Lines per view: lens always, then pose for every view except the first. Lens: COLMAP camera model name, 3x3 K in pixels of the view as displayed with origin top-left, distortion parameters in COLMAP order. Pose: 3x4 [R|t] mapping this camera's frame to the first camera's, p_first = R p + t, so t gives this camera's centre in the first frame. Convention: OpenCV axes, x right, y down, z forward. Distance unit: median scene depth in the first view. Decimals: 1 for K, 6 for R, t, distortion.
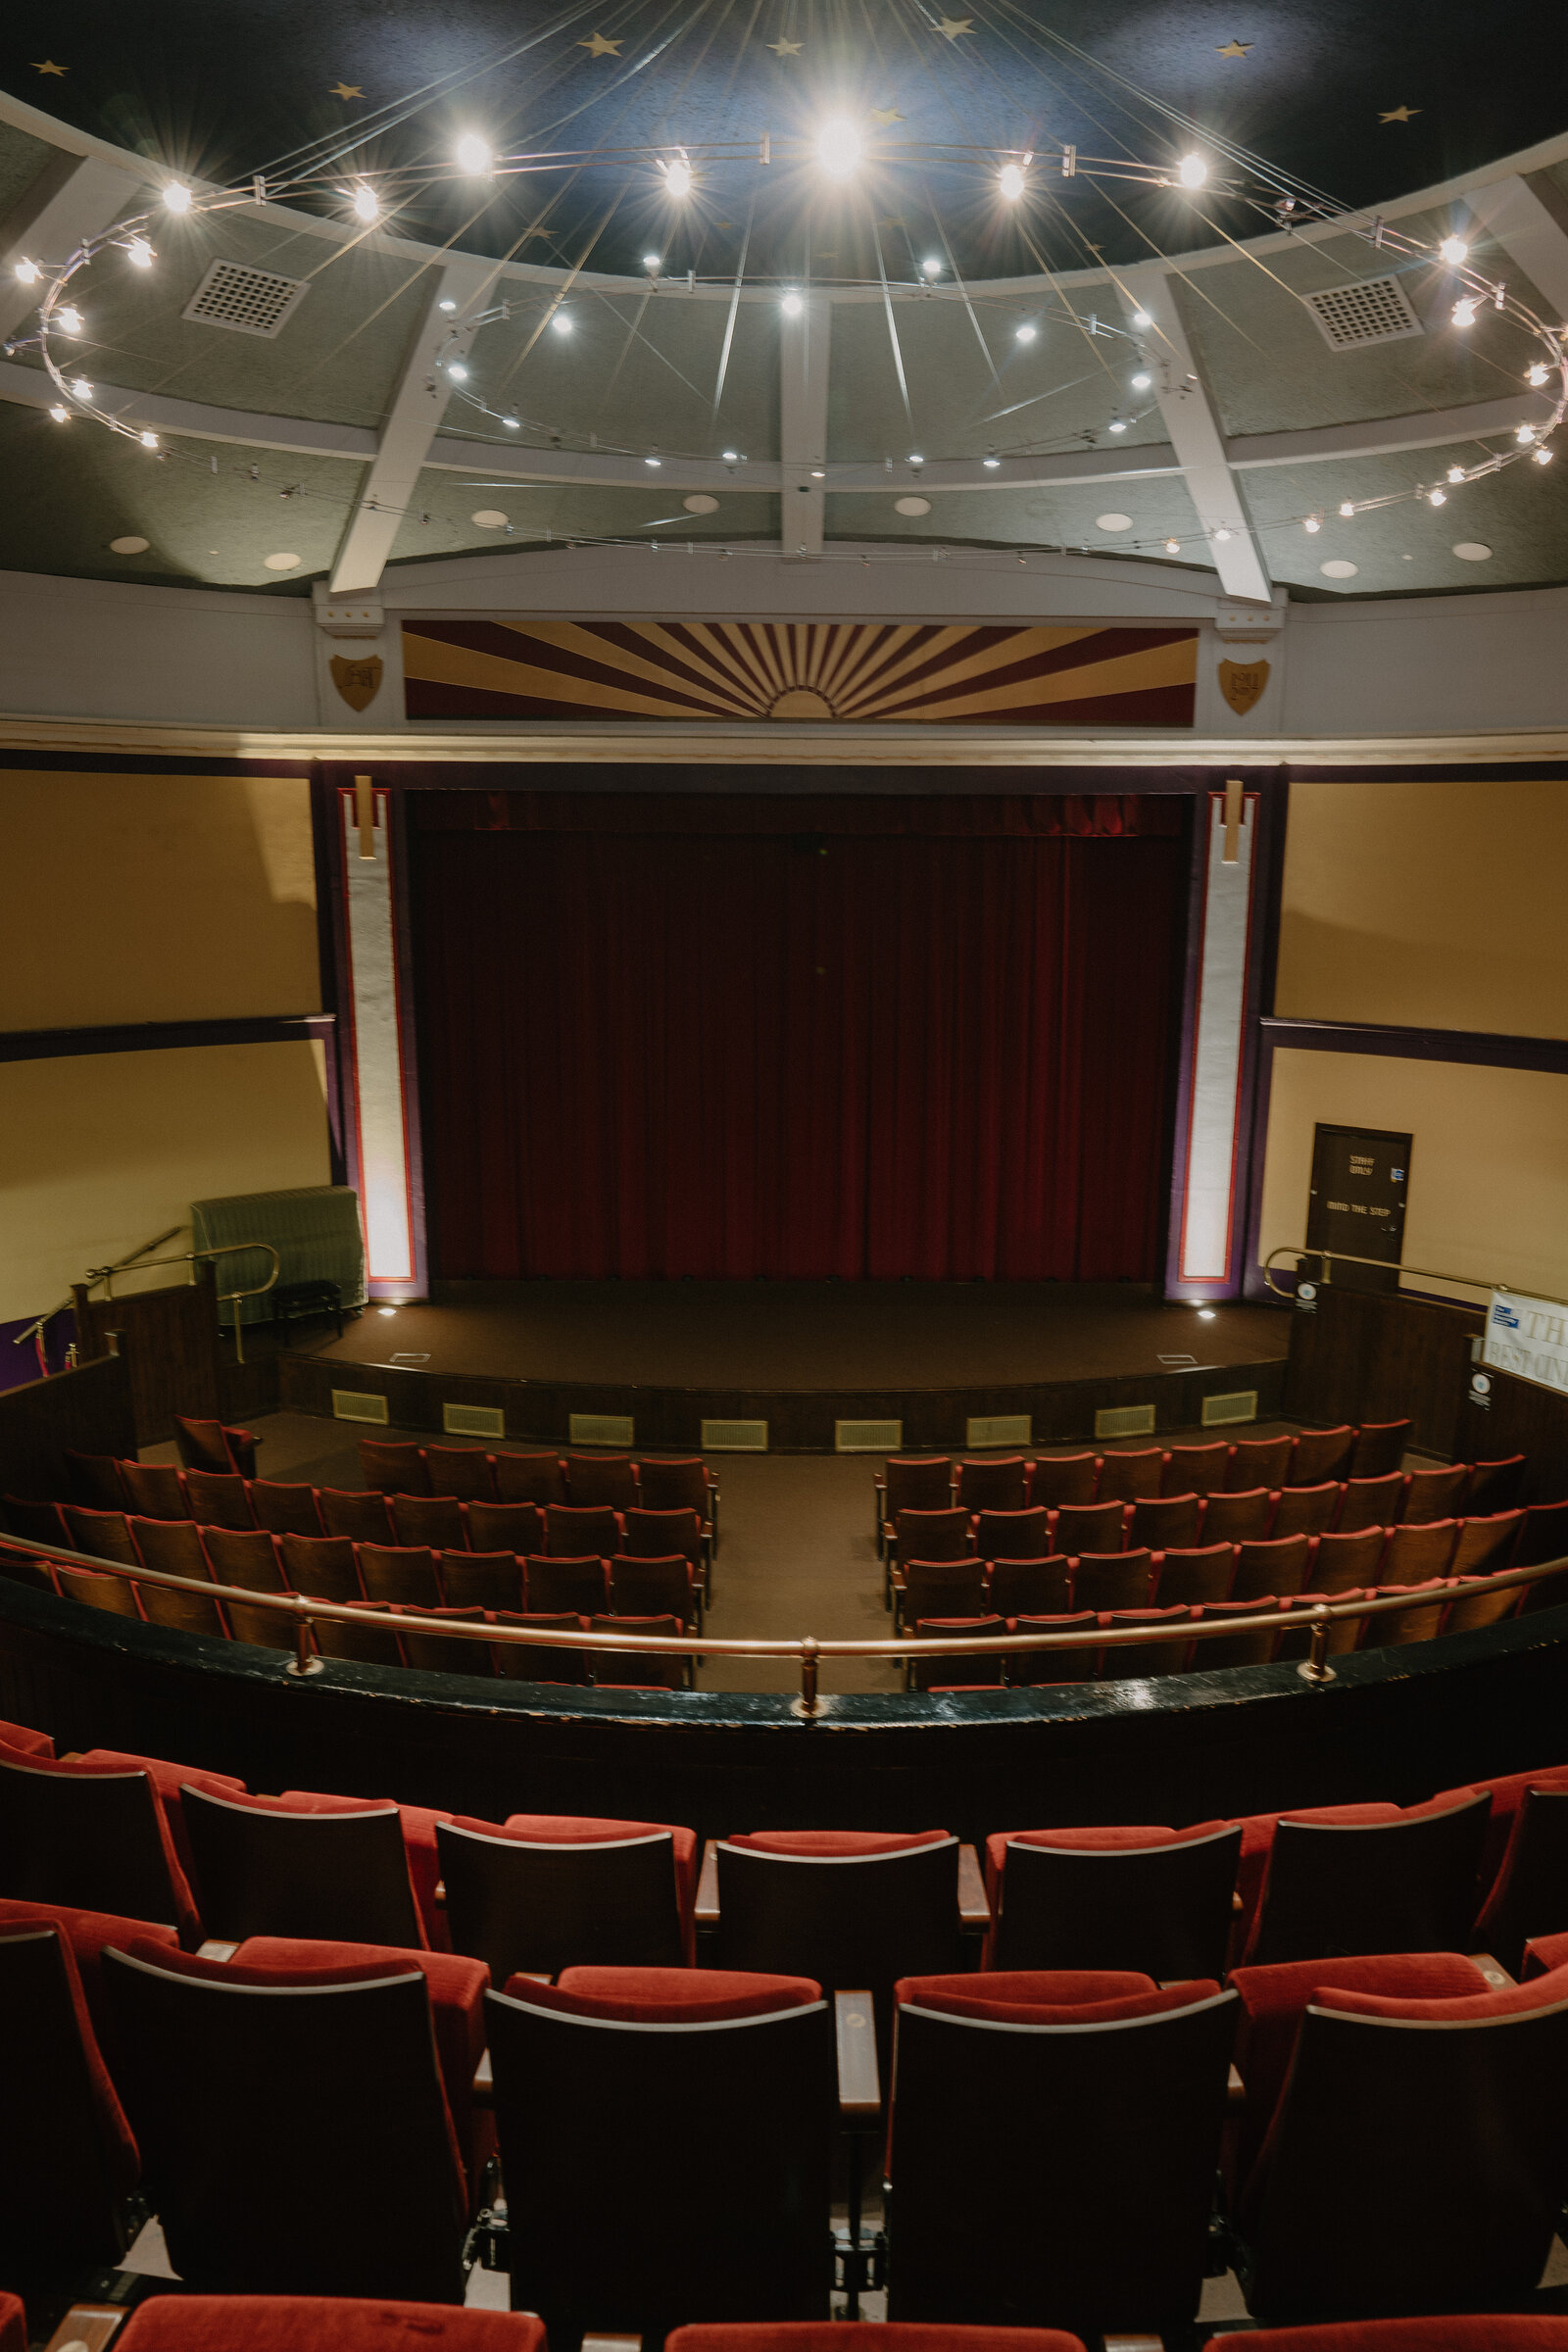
lens RADIAL K [[1618.3, 0, 814.5], [0, 1618.3, 1207.3], [0, 0, 1]] dist [-0.044587, 0.057659]
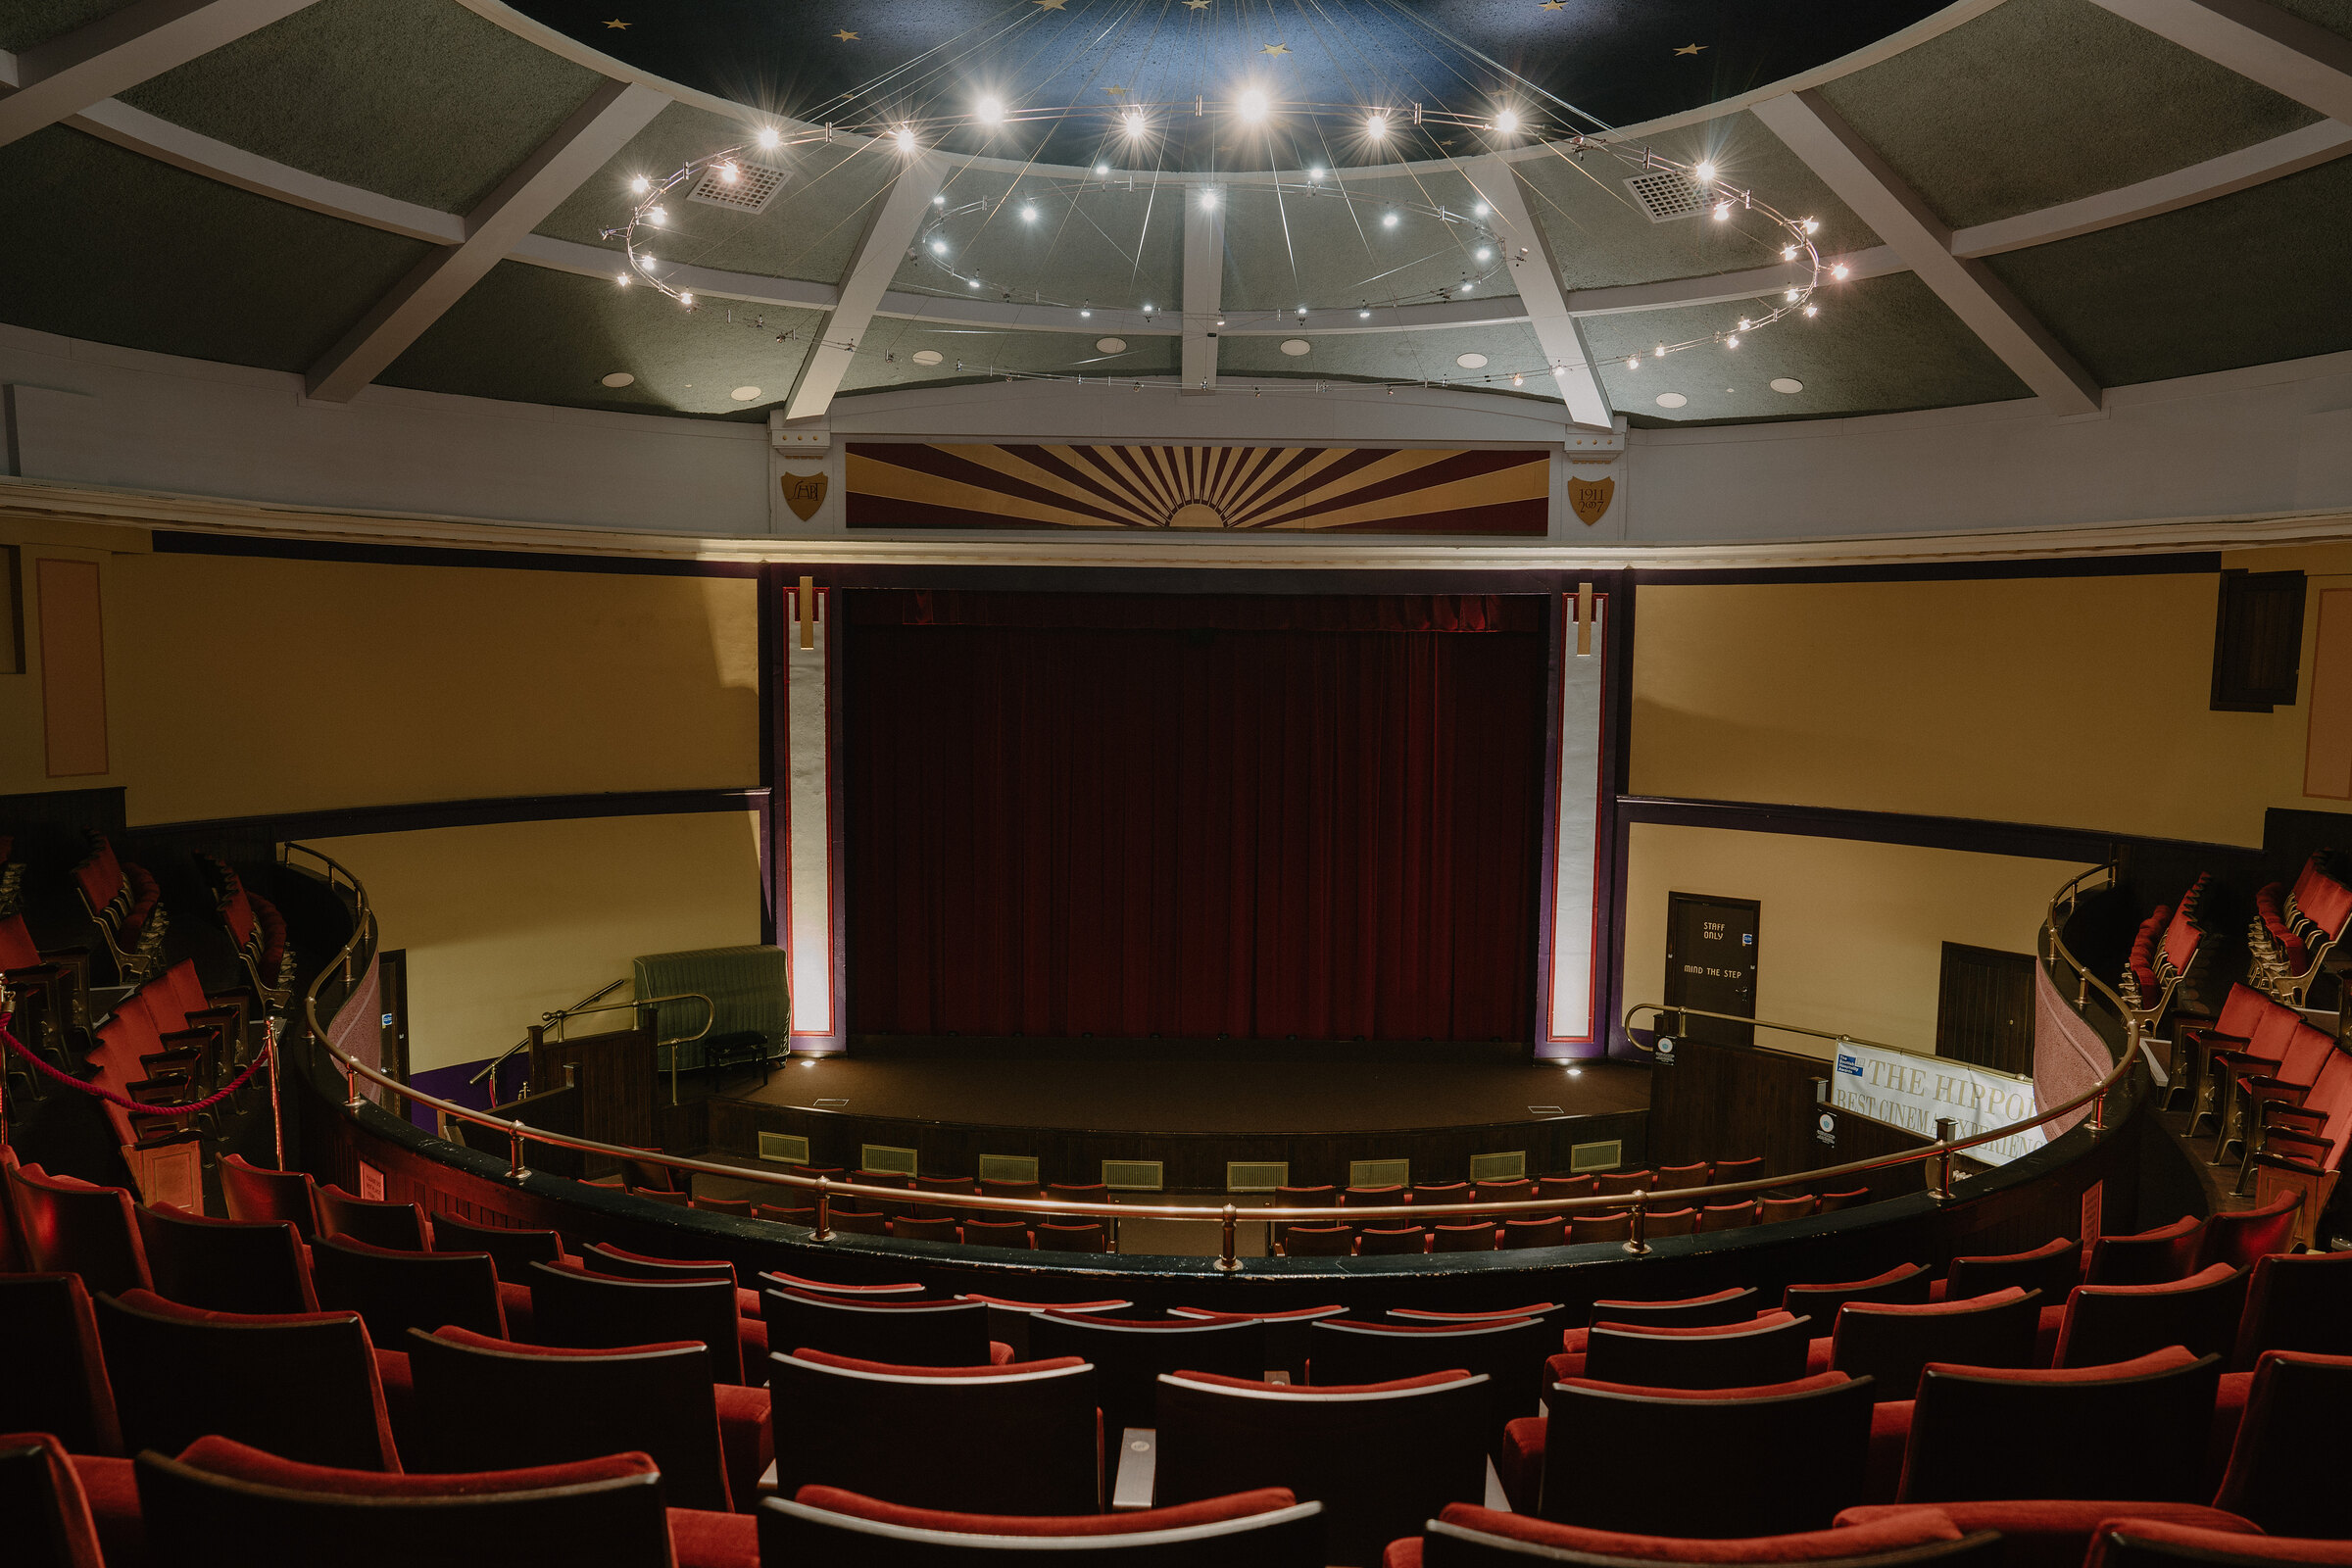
lens RADIAL K [[1618.3, 0, 1165.3], [0, 1618.3, 798.0], [0, 0, 1]] dist [-0.044587, 0.057659]
pose [[0.999841, 0.004478, -0.017266, -0.010044], [-0.006807, 0.990503, -0.137322, 0.038582], [0.016487, 0.137417, 0.990376, -0.091306]]
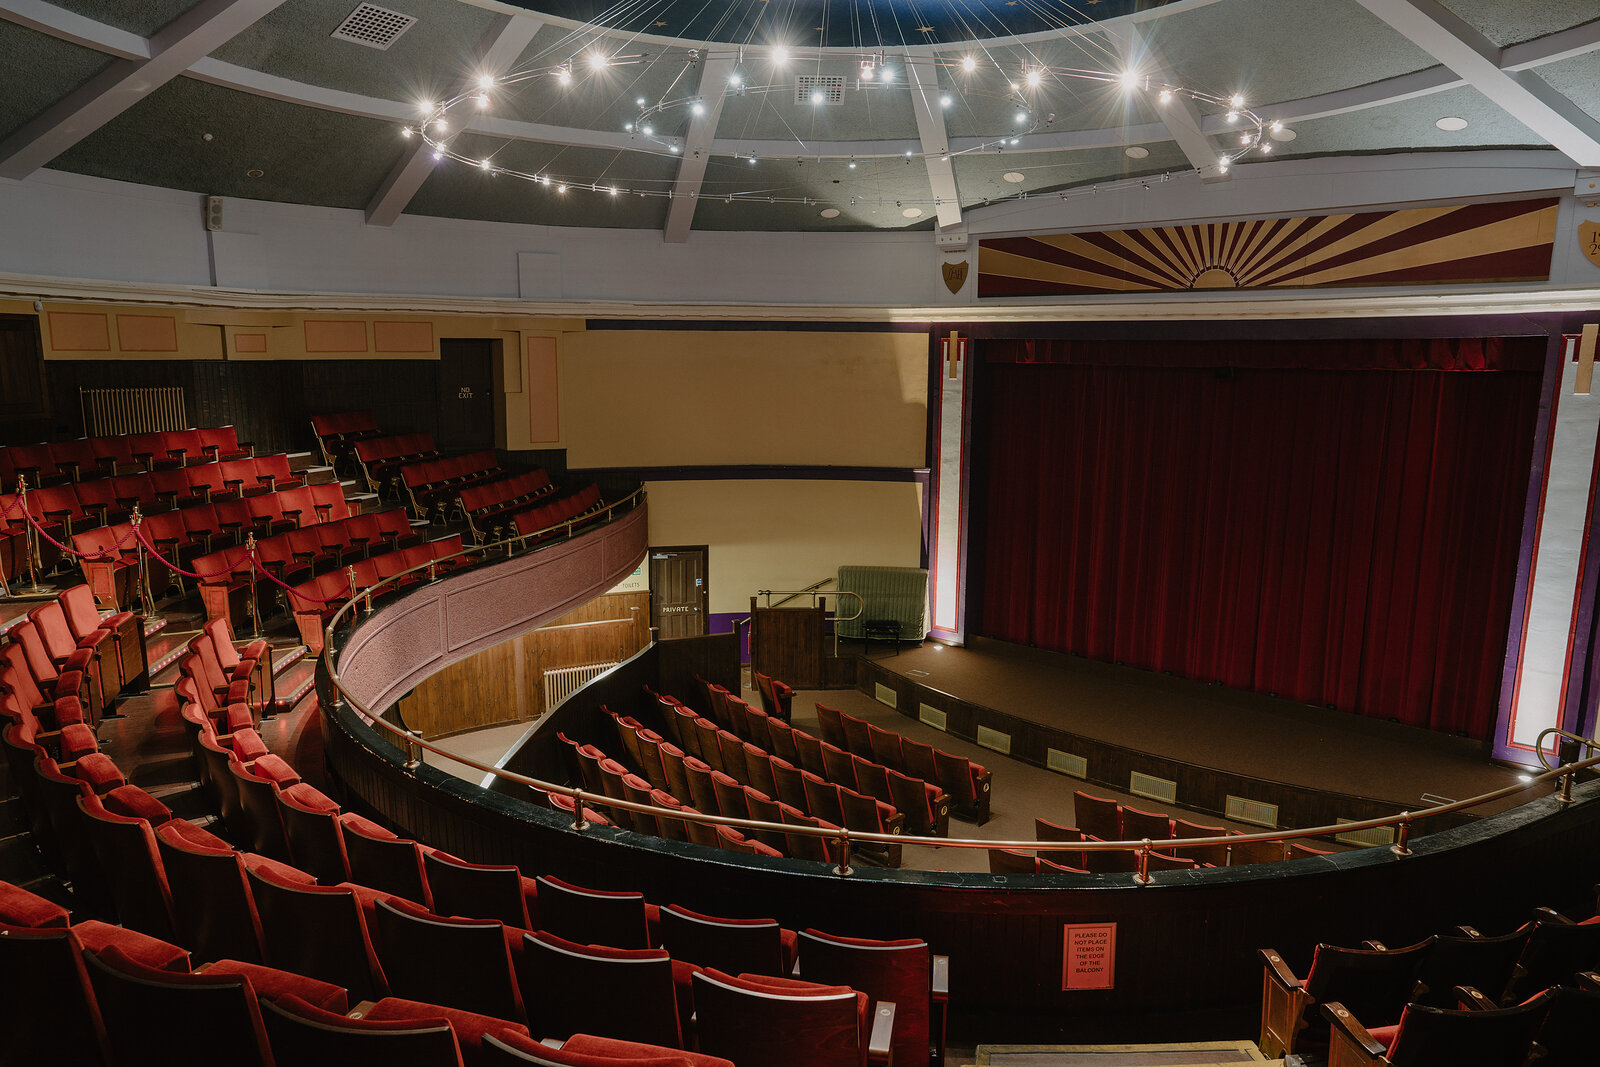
lens RADIAL K [[1078.7, 0, 770.7], [0, 1078.7, 542.9], [0, 0, 1]] dist [-0.050963, 0.061160]
pose [[0.726101, 0.117106, -0.677542, 0.383083], [-0.155190, 0.987875, 0.004432, -0.022137], [0.669846, 0.101930, 0.735471, 0.057977]]
